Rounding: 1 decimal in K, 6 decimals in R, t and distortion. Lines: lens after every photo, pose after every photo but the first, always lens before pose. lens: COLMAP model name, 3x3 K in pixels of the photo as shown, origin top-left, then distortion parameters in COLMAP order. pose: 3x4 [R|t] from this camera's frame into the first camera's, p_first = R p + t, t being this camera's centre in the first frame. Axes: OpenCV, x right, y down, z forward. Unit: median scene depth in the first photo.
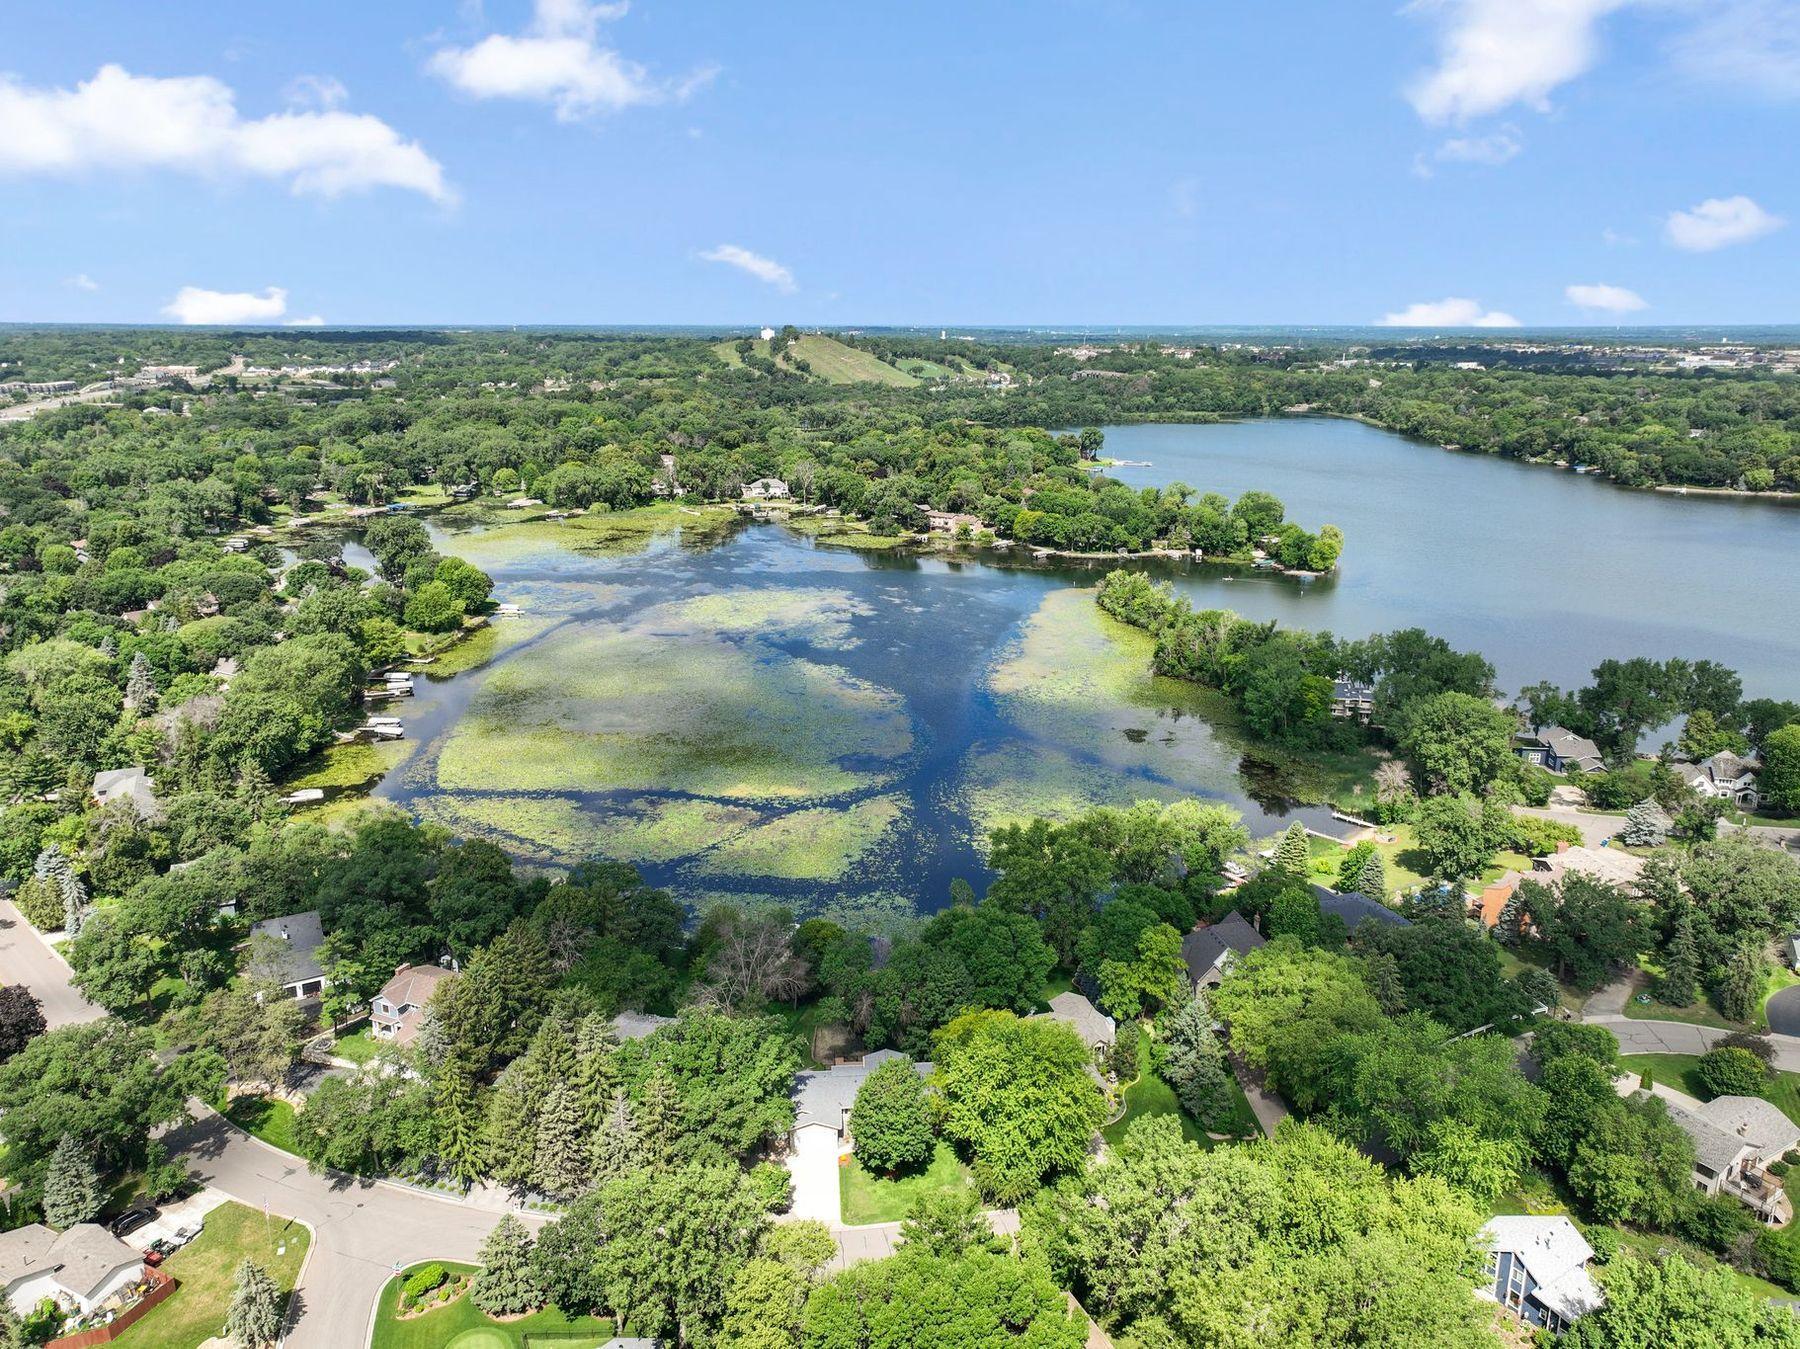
lens RADIAL K [[1252.8, 0, 900.0], [0, 1252.8, 674.5], [0, 0, 1]] dist [0.000612, 0.006193]
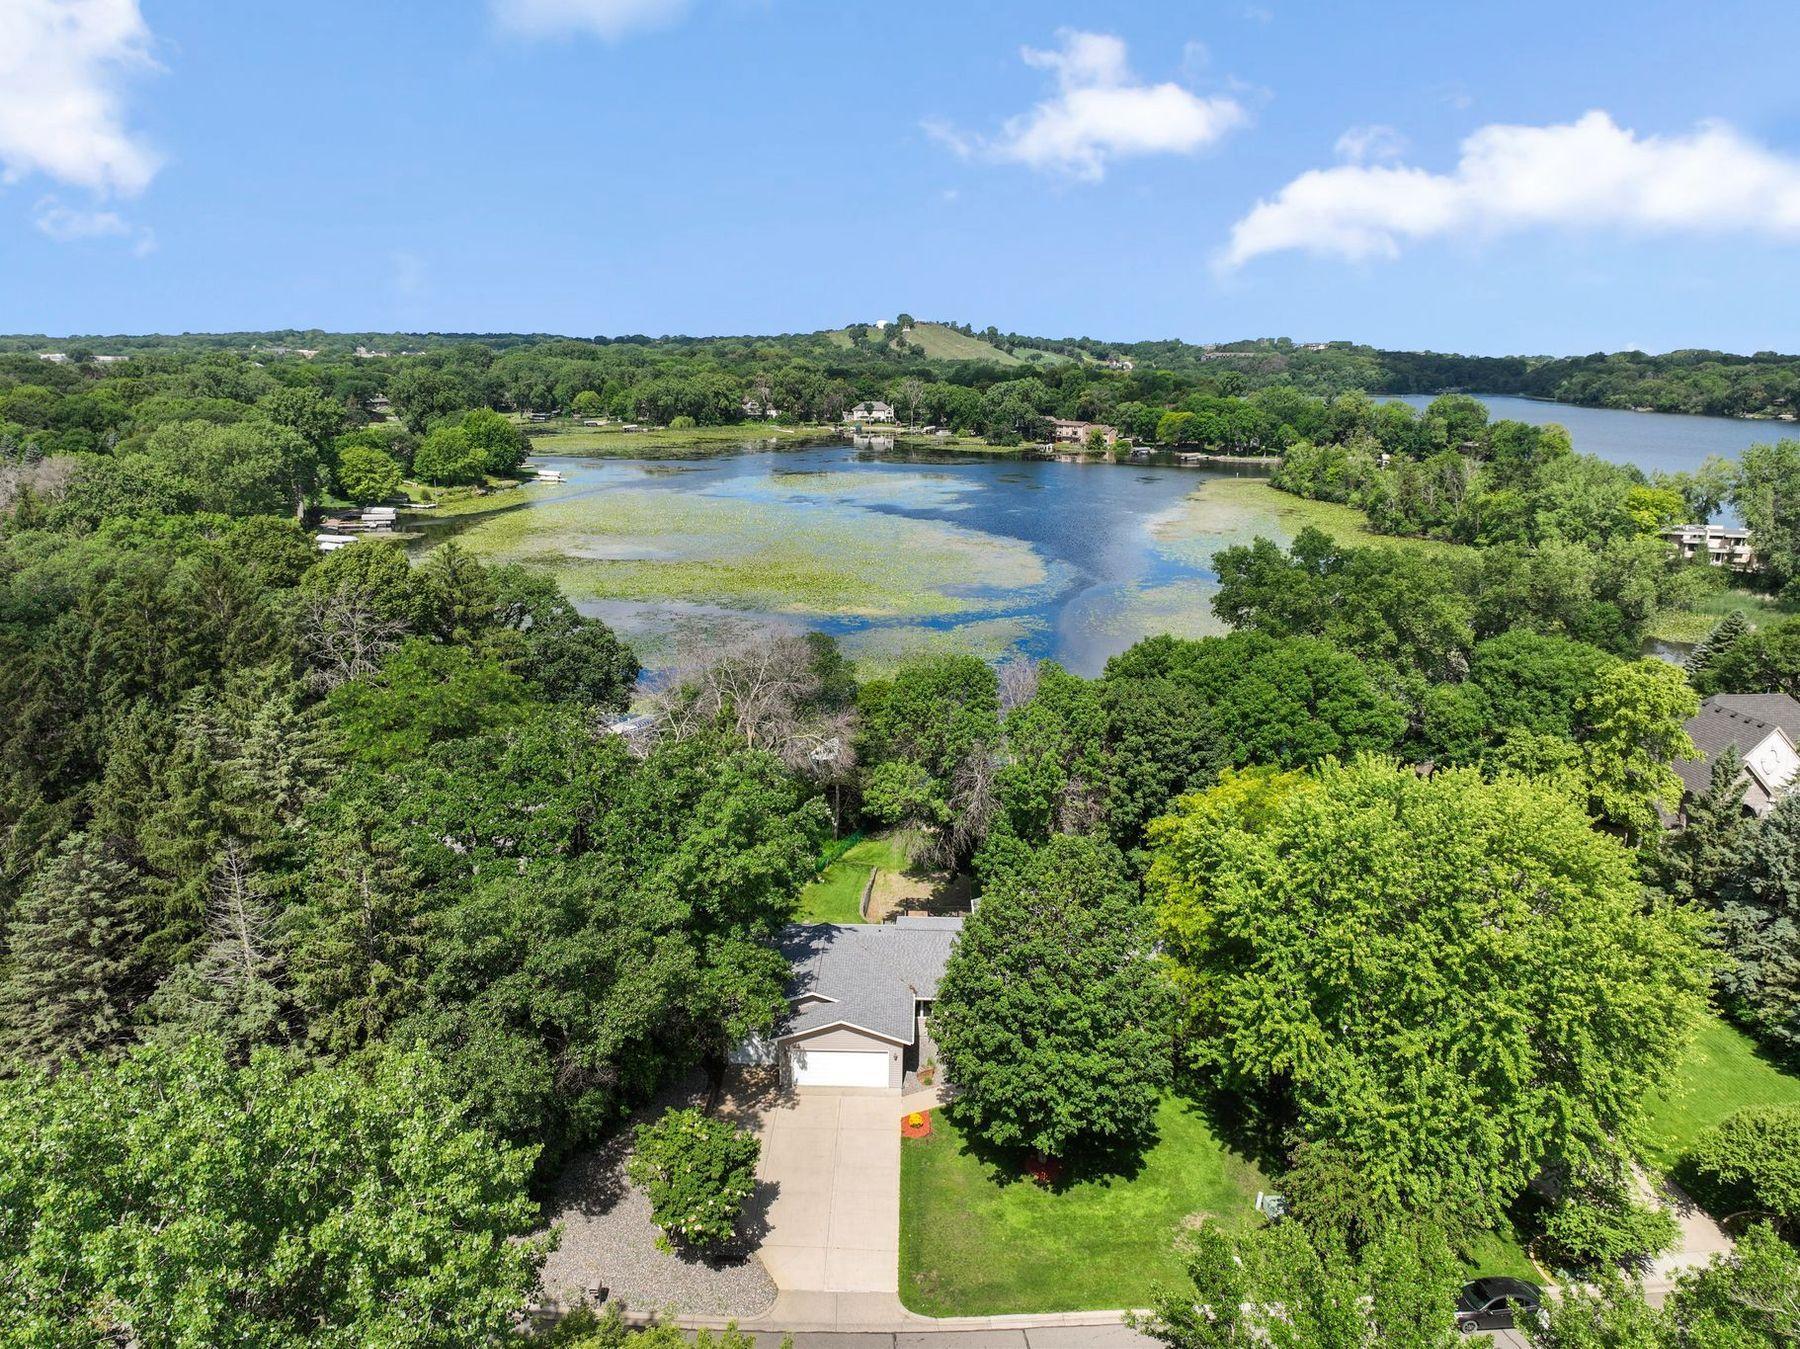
lens RADIAL K [[1252.8, 0, 900.0], [0, 1252.8, 674.5], [0, 0, 1]] dist [0.000612, 0.006193]
pose [[0.995985, 0.028416, -0.084896, -0.011805], [-0.029447, 0.999507, -0.010912, 0.139815], [0.084544, 0.013368, 0.996330, 0.339573]]
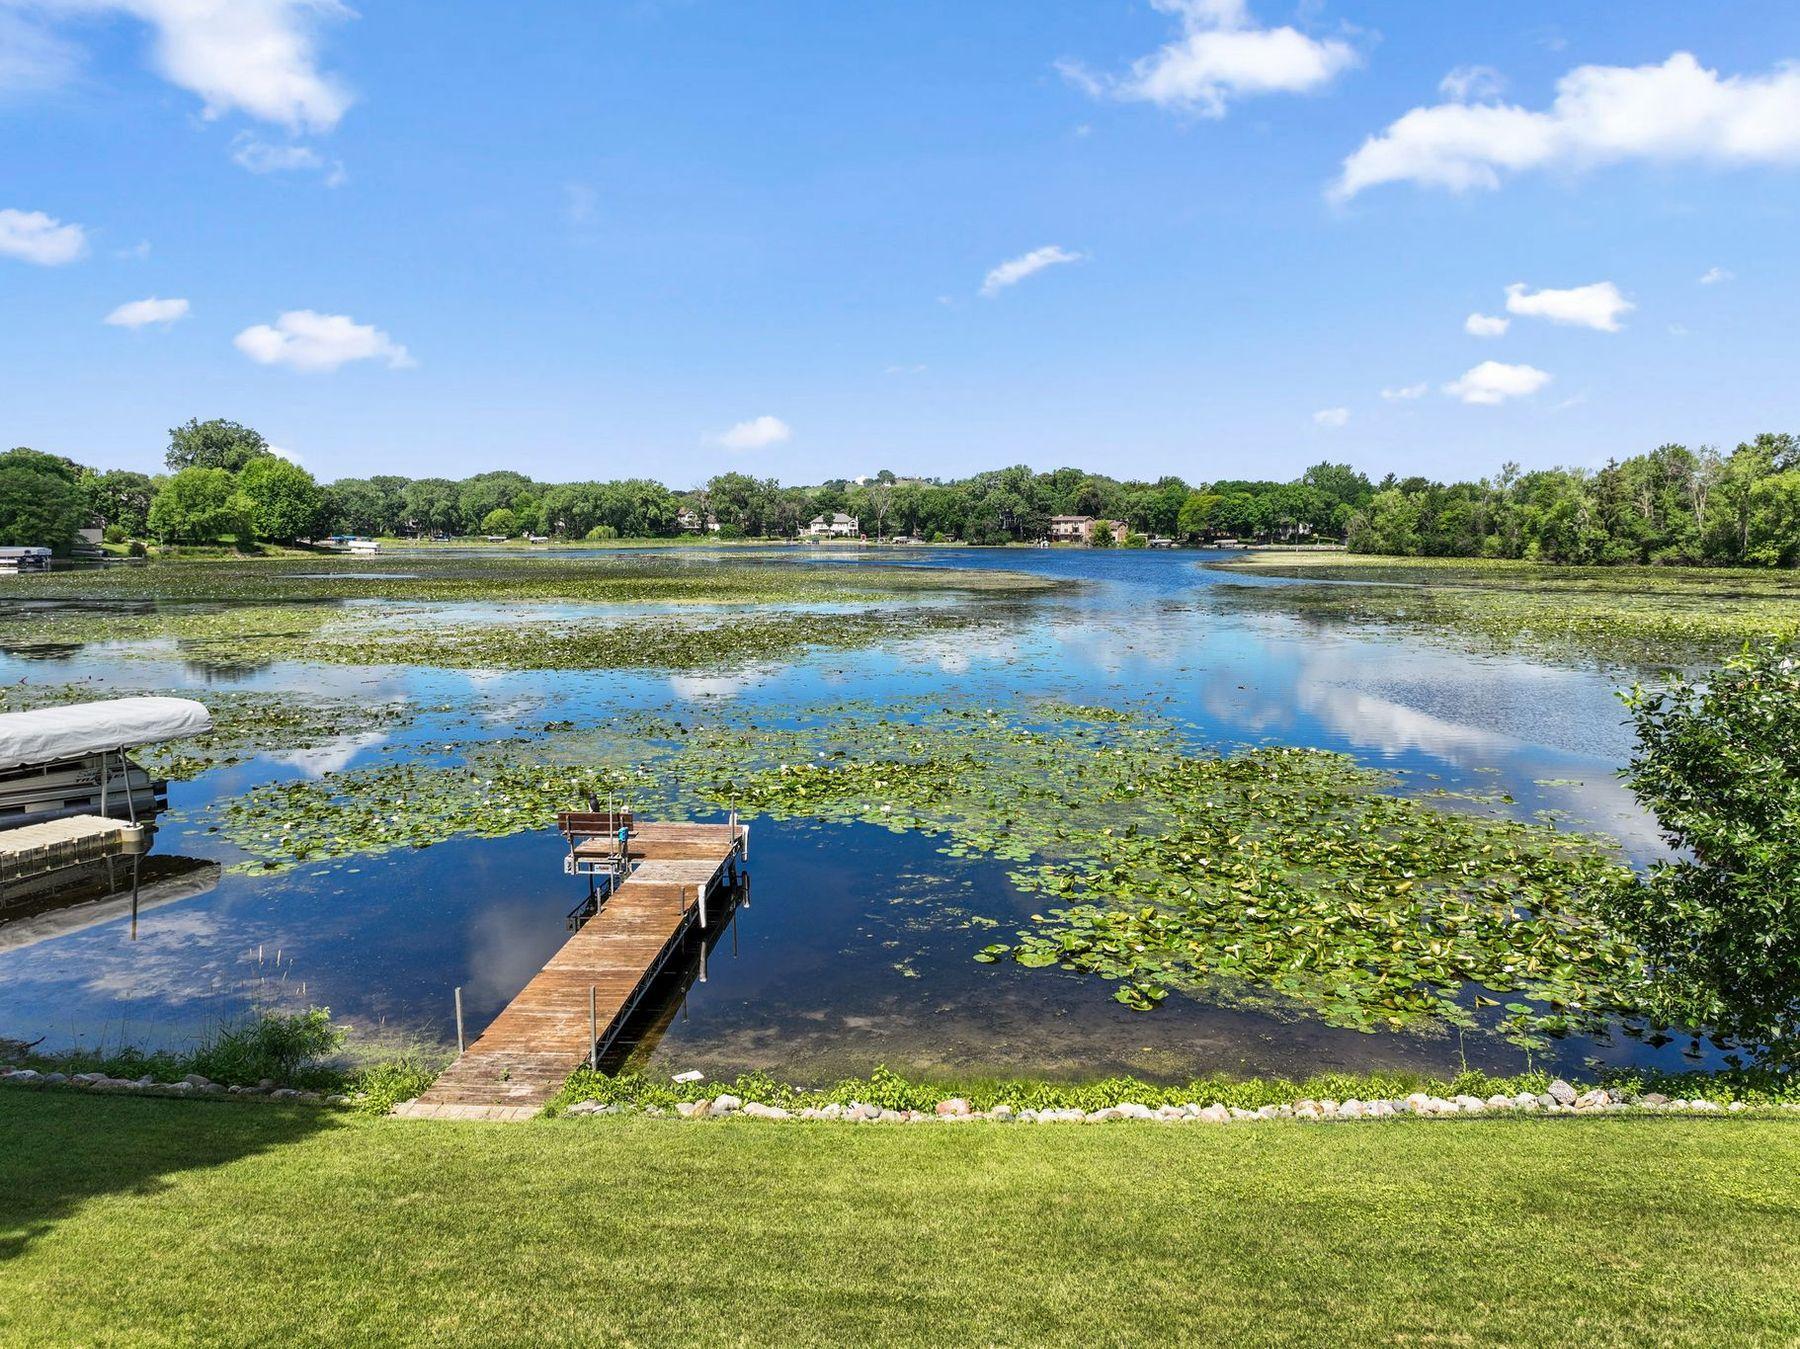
lens RADIAL K [[1312.8, 0, 900.0], [0, 1312.8, 674.5], [0, 0, 1]] dist [-0.000273, 0.001011]
pose [[0.996951, 0.006742, -0.077743, -0.007499], [-0.018282, 0.988714, -0.148695, 0.167939], [0.075863, 0.149663, 0.985822, 0.701631]]
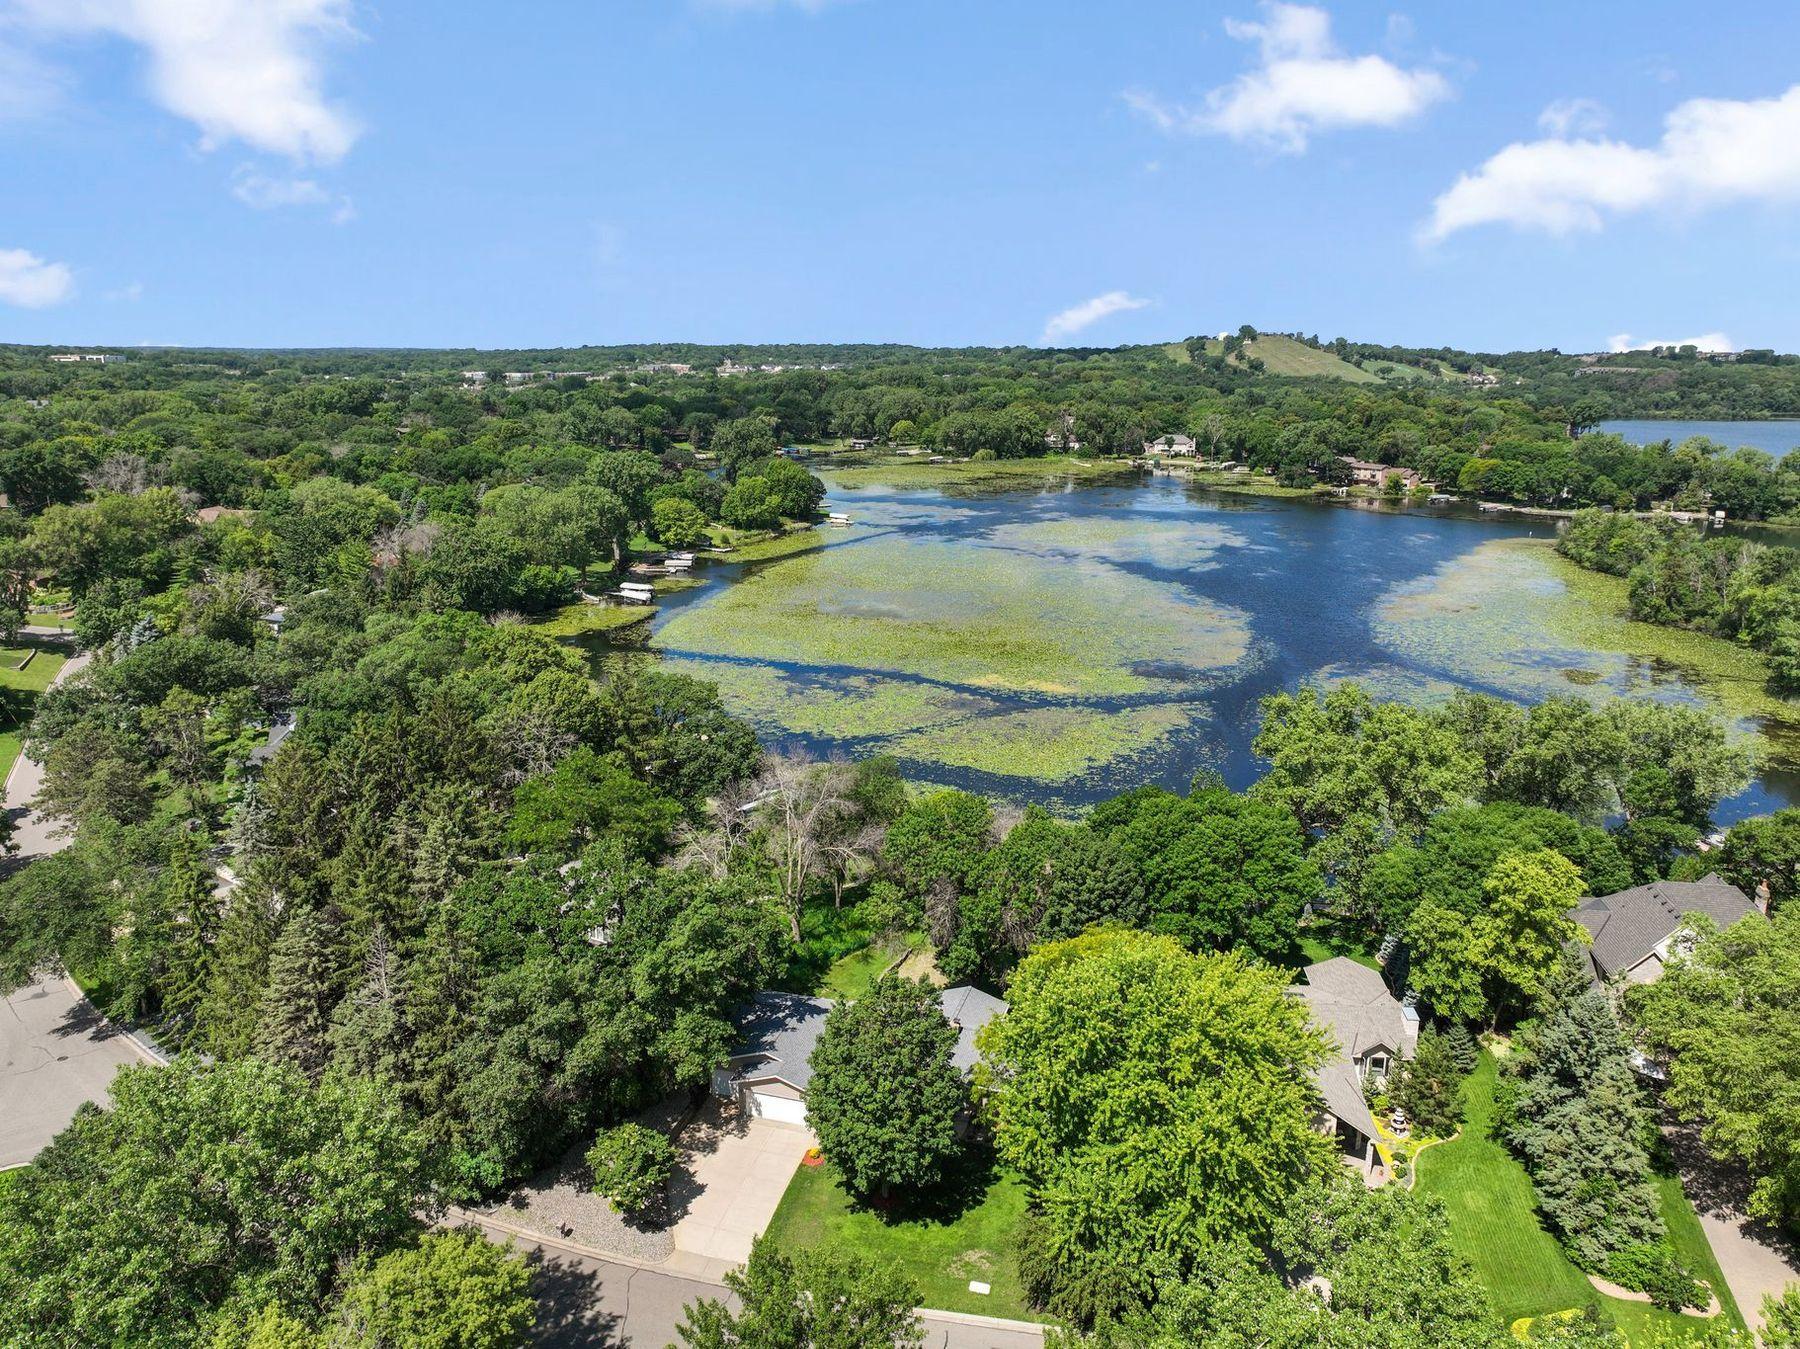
lens RADIAL K [[1252.8, 0, 900.0], [0, 1252.8, 674.5], [0, 0, 1]] dist [0.000612, 0.006193]
pose [[0.937633, 0.087569, -0.336416, 0.082313], [-0.092875, 0.995678, 0.000321, 0.097542], [0.334990, 0.030944, 0.941714, 0.273550]]
